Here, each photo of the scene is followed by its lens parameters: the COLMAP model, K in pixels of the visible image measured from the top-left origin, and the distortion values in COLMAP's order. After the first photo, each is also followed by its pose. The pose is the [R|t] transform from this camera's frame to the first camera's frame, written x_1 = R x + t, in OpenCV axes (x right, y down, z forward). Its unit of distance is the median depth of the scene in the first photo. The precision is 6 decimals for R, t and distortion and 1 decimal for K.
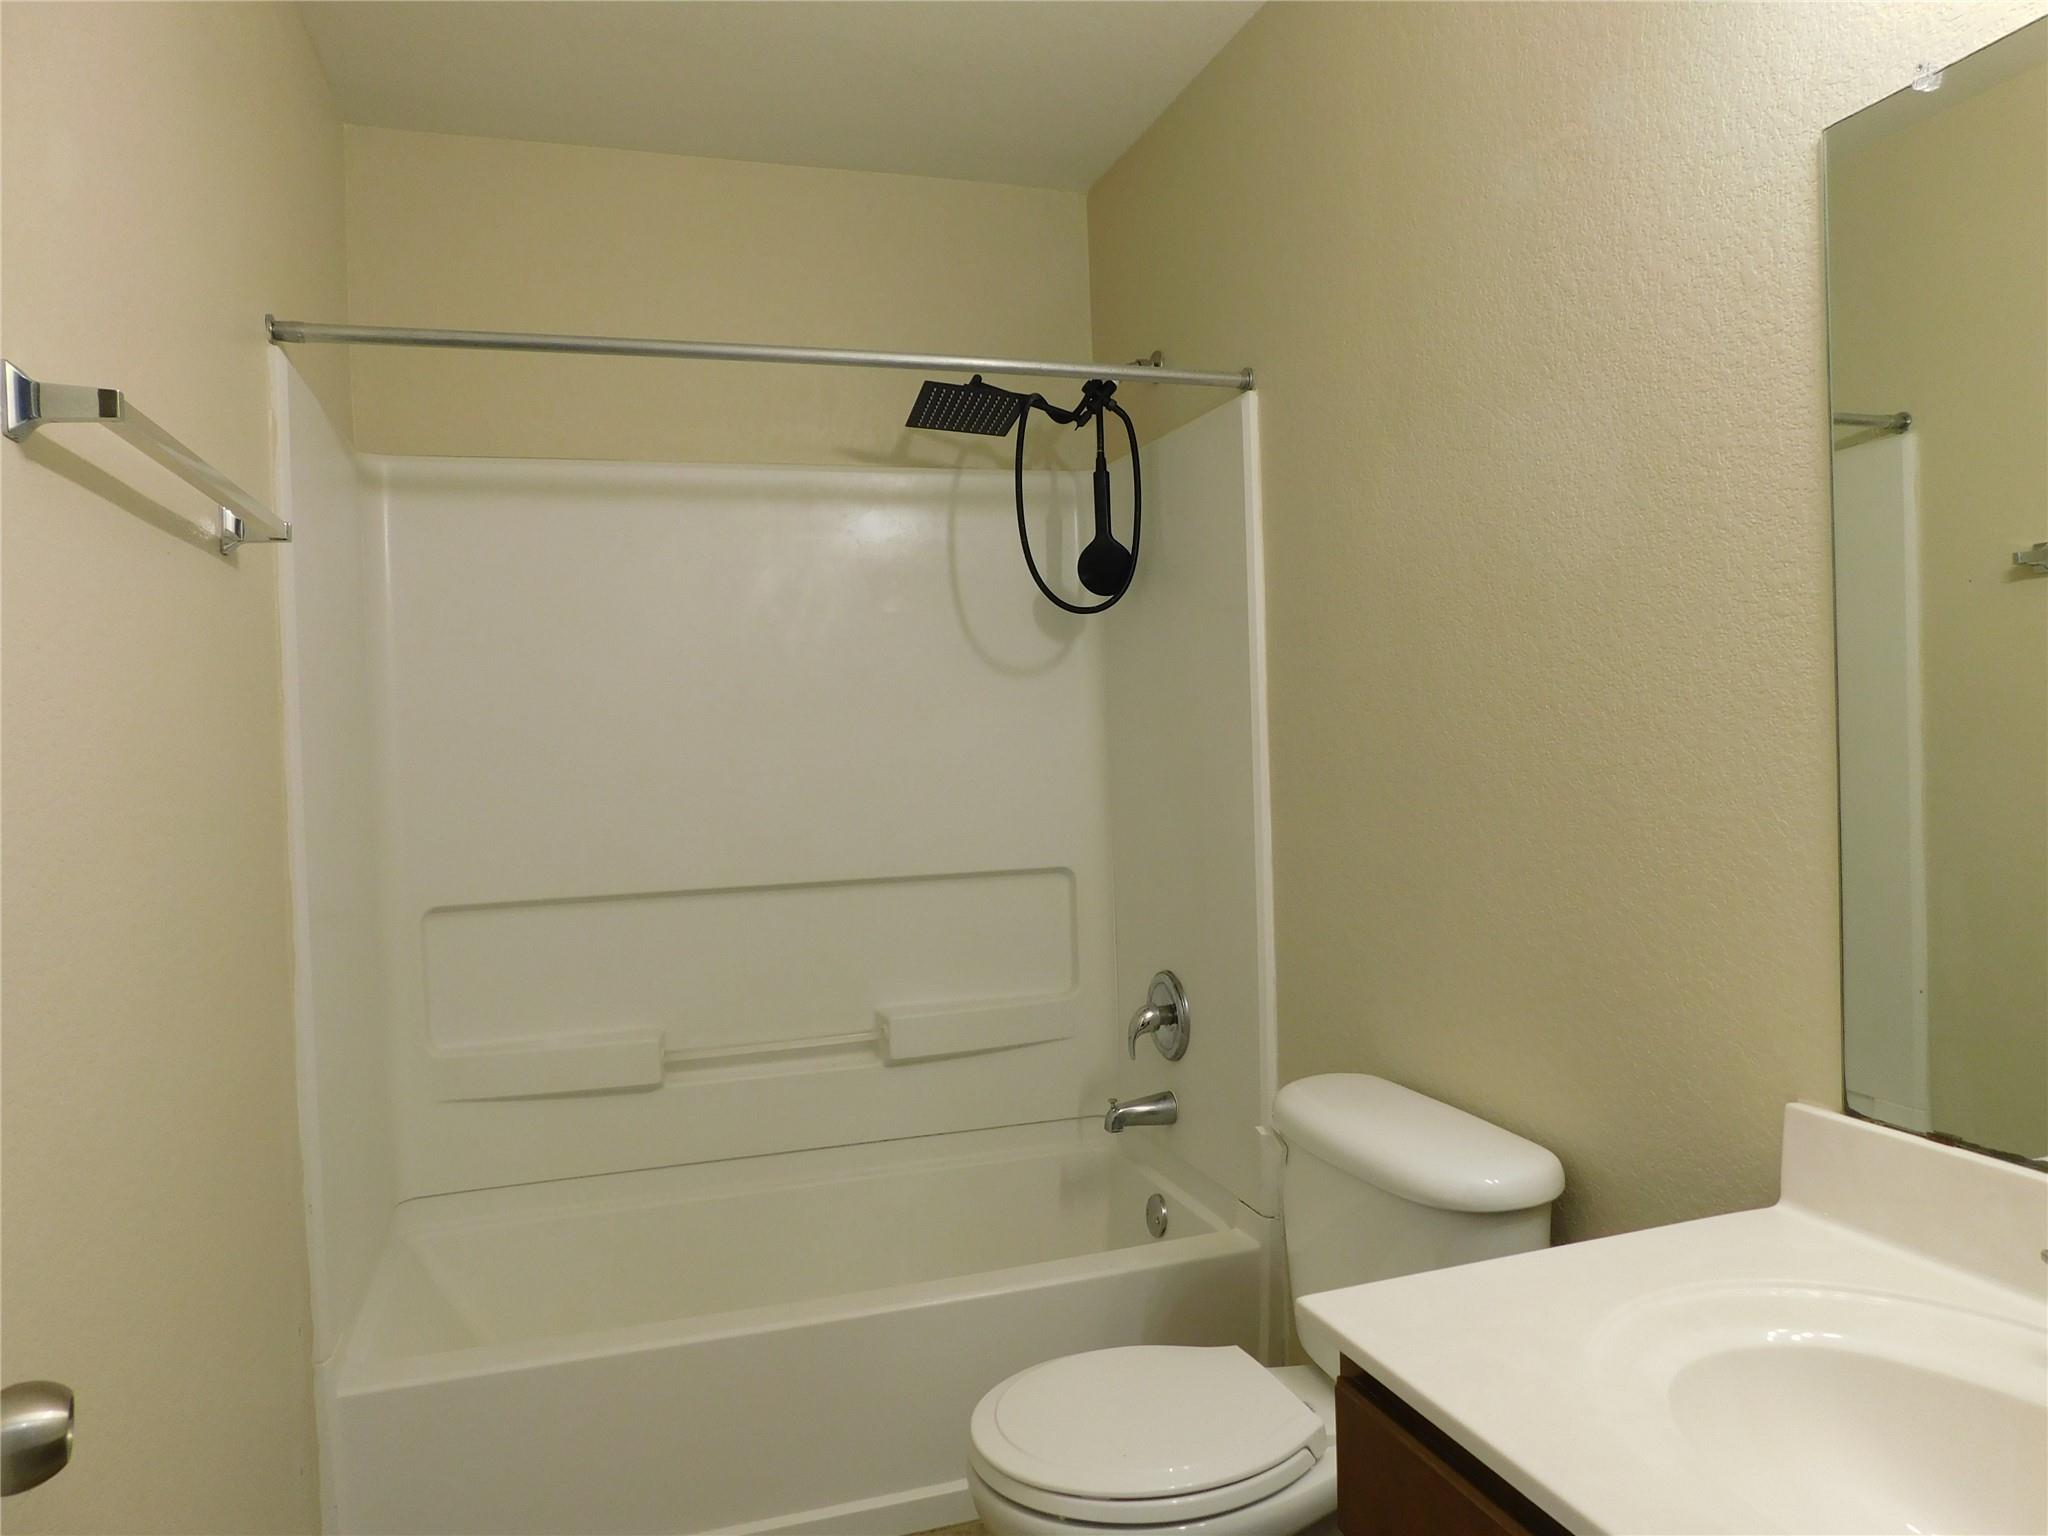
lens RADIAL K [[1351.6, 0, 1022.4], [0, 1351.6, 768.8], [0, 0, 1]] dist [-0.067623, 0.045582]
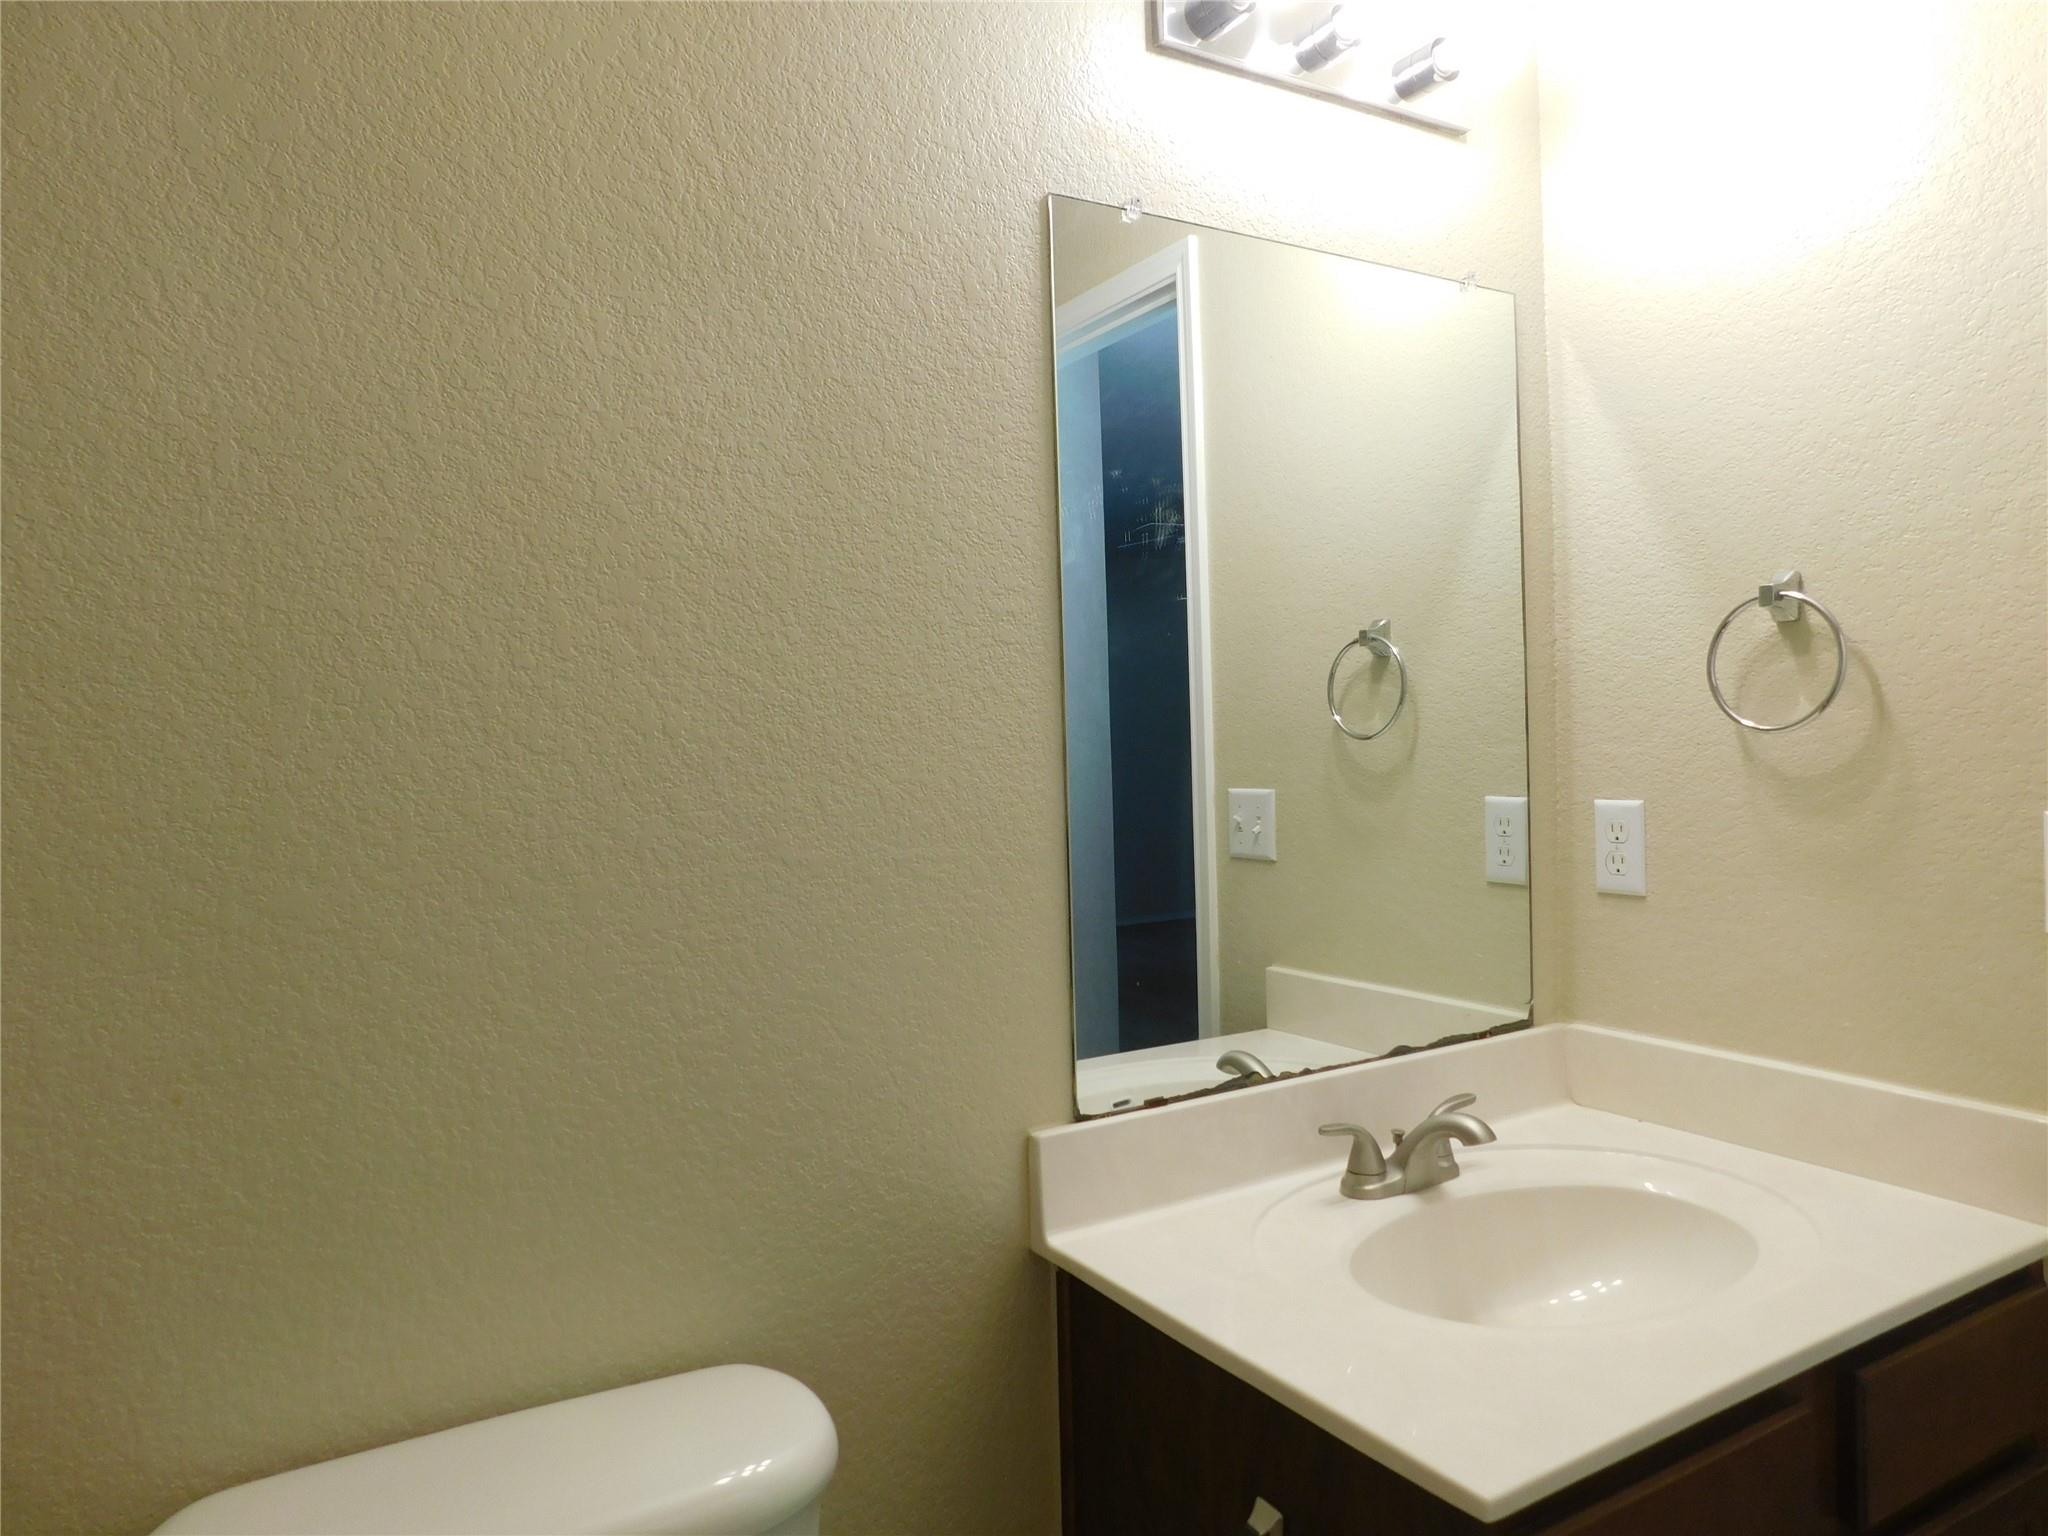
lens RADIAL K [[1351.6, 0, 1021.6], [0, 1351.6, 755.4], [0, 0, 1]] dist [-0.067623, 0.045582]
pose [[-0.220881, 0.021599, 0.975062, -0.390745], [0.057291, 0.998316, -0.009136, -0.021764], [-0.973617, 0.053844, -0.221746, 1.172667]]
